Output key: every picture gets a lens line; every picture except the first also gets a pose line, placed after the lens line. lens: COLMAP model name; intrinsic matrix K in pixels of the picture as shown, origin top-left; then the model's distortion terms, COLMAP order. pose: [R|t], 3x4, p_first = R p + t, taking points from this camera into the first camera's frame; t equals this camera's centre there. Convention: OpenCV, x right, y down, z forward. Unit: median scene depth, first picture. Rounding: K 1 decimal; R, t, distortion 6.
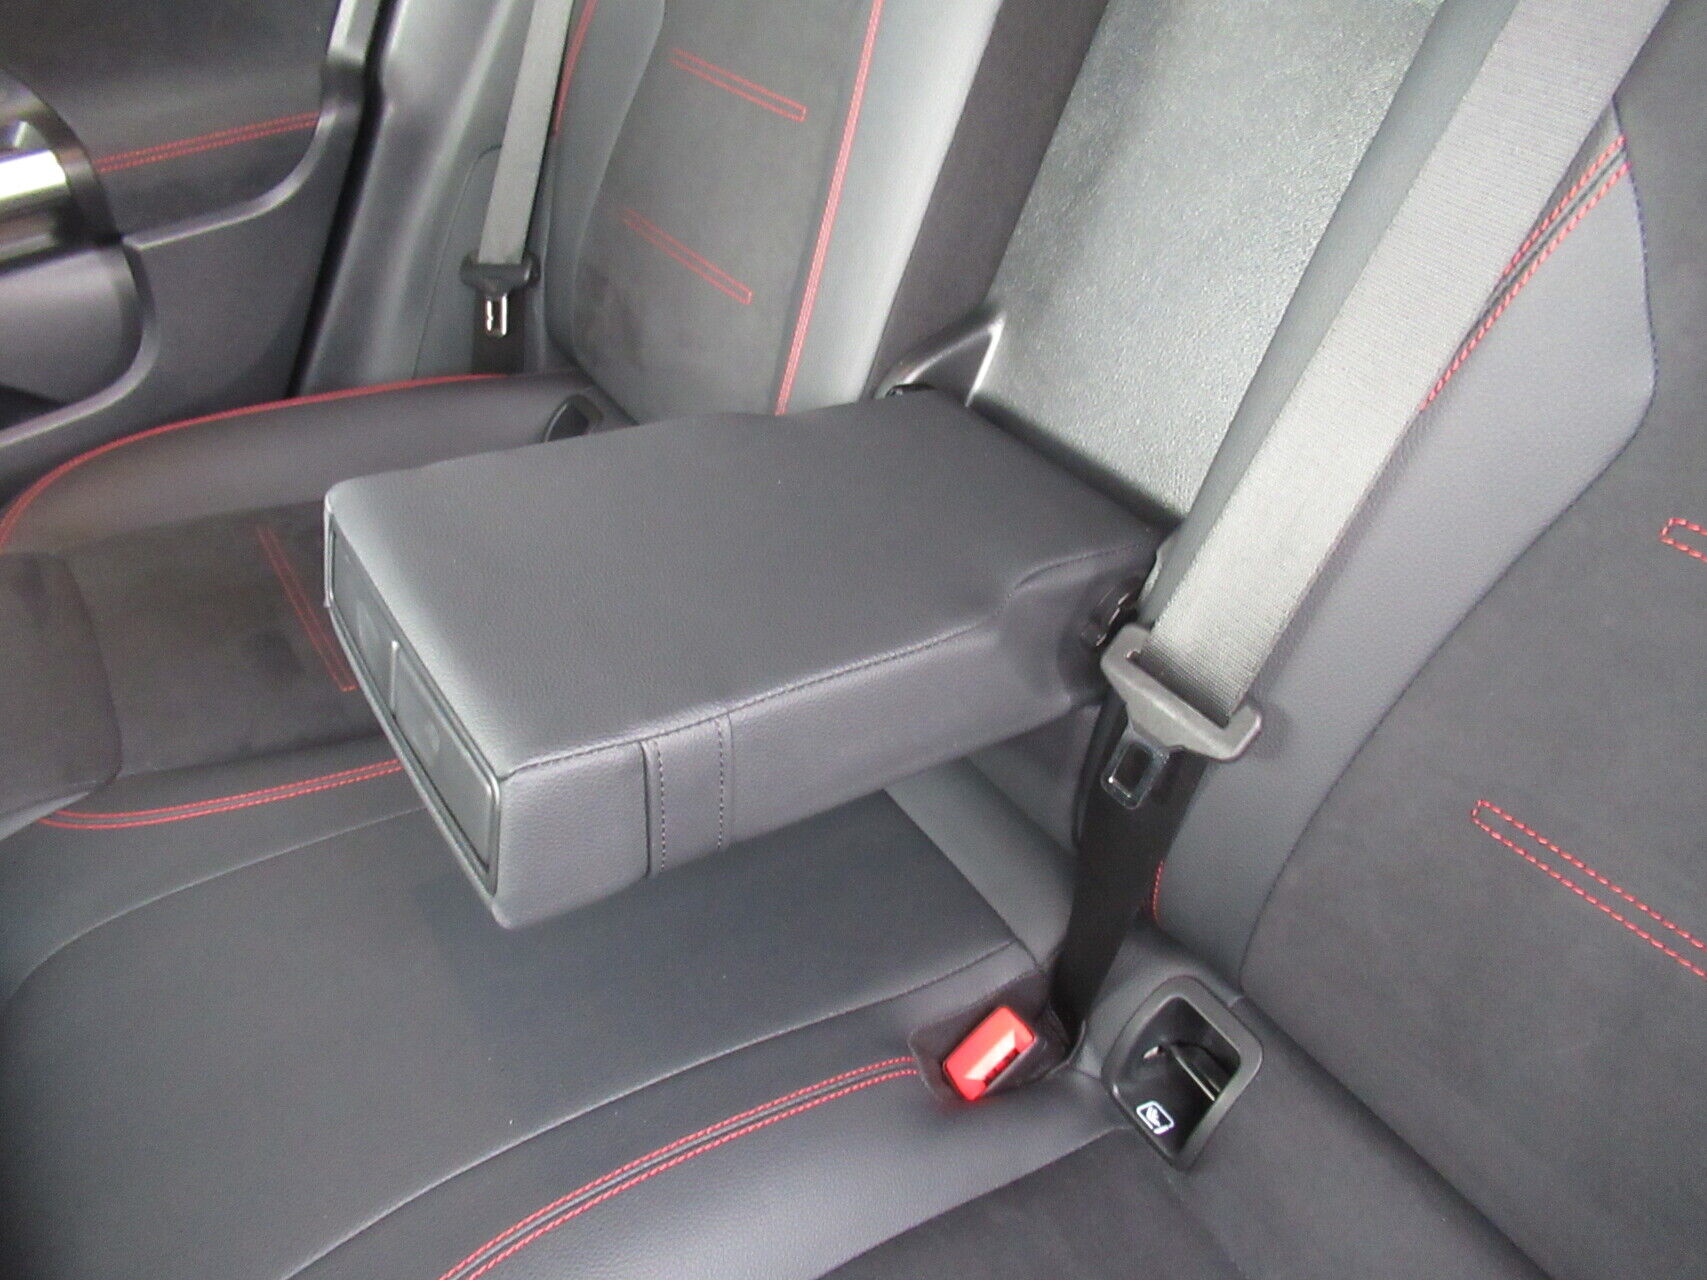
lens RADIAL K [[1248.2, 0, 850.2], [0, 1248.2, 640.0], [0, 0, 1]] dist [-0.010429, -0.002600]
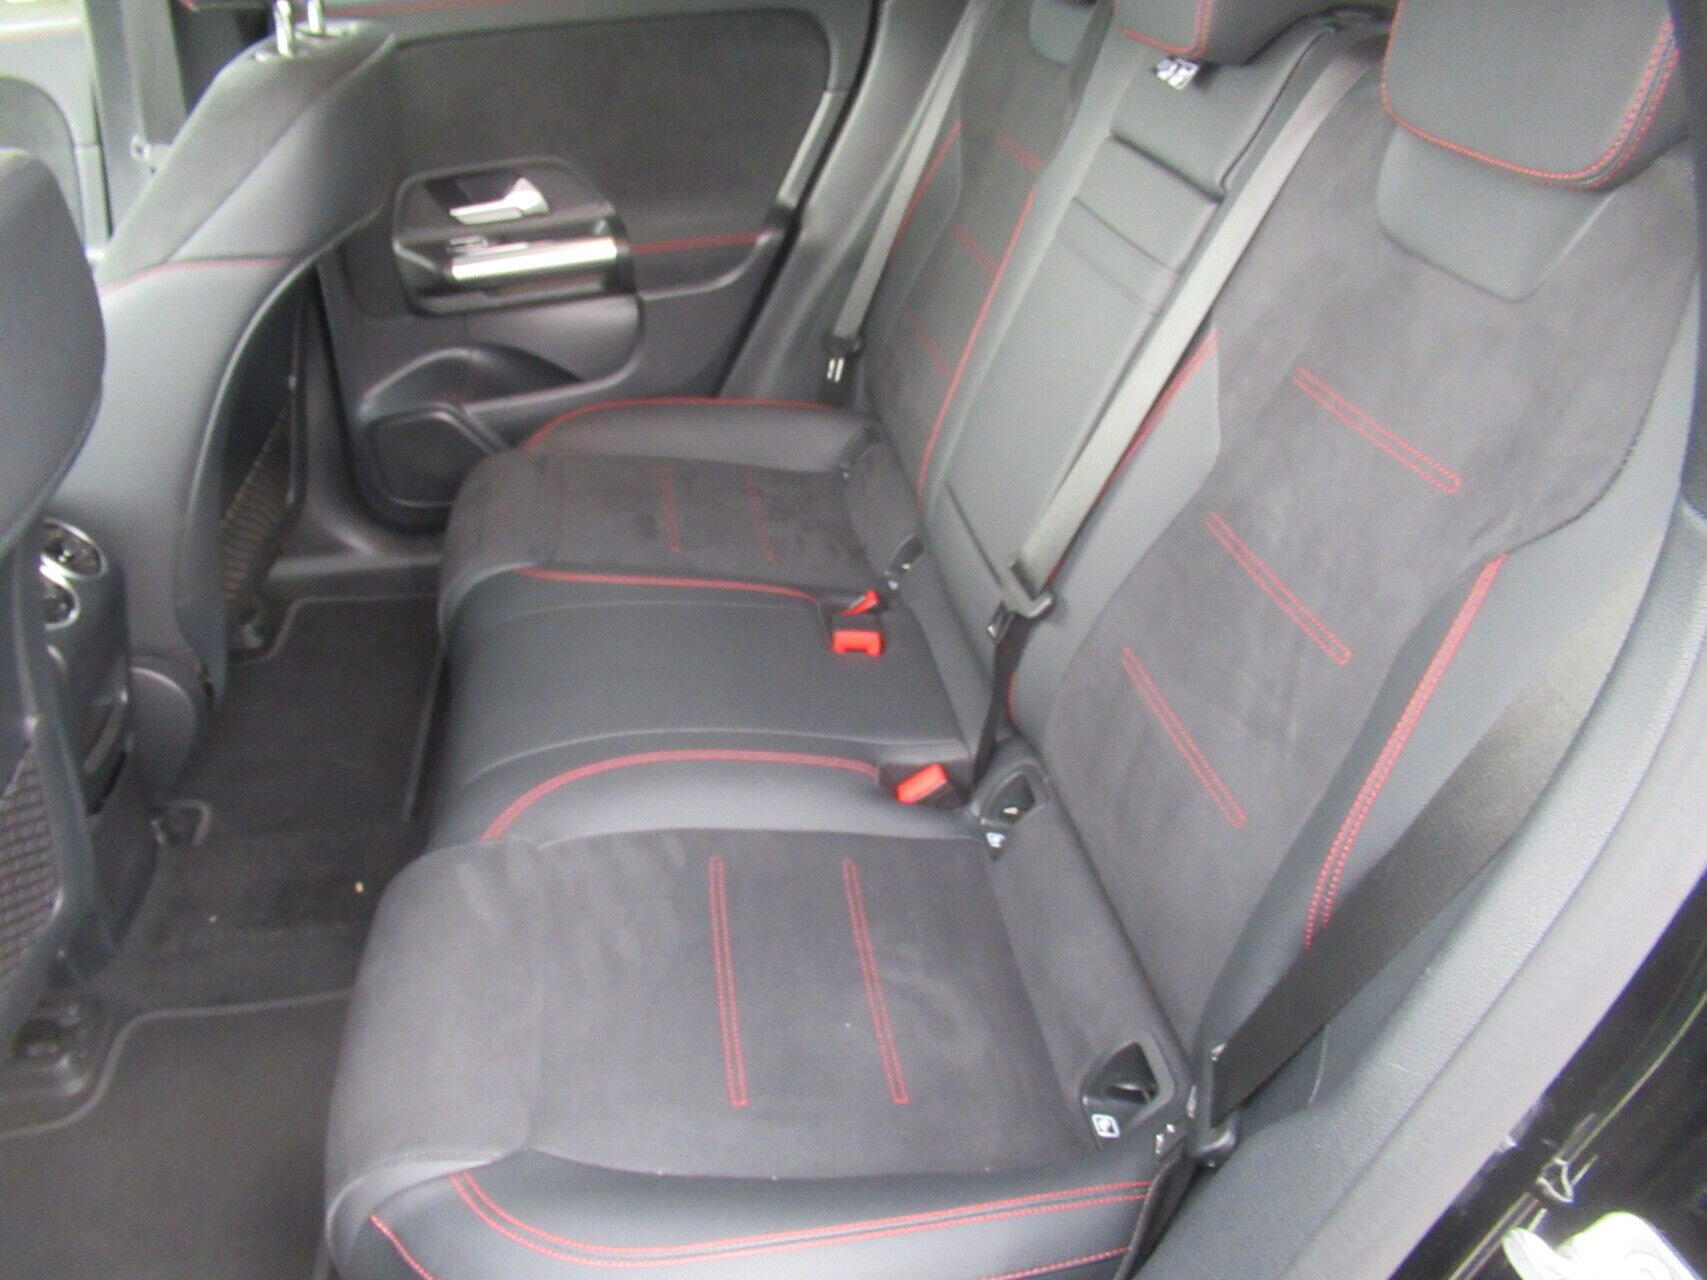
lens RADIAL K [[1248.2, 0, 856.1], [0, 1248.2, 640.2], [0, 0, 1]] dist [-0.010429, -0.002600]
pose [[0.920148, 0.214082, -0.327866, 0.344669], [-0.241493, 0.969368, -0.044791, 0.140610], [0.308234, 0.120391, 0.943662, -0.452882]]
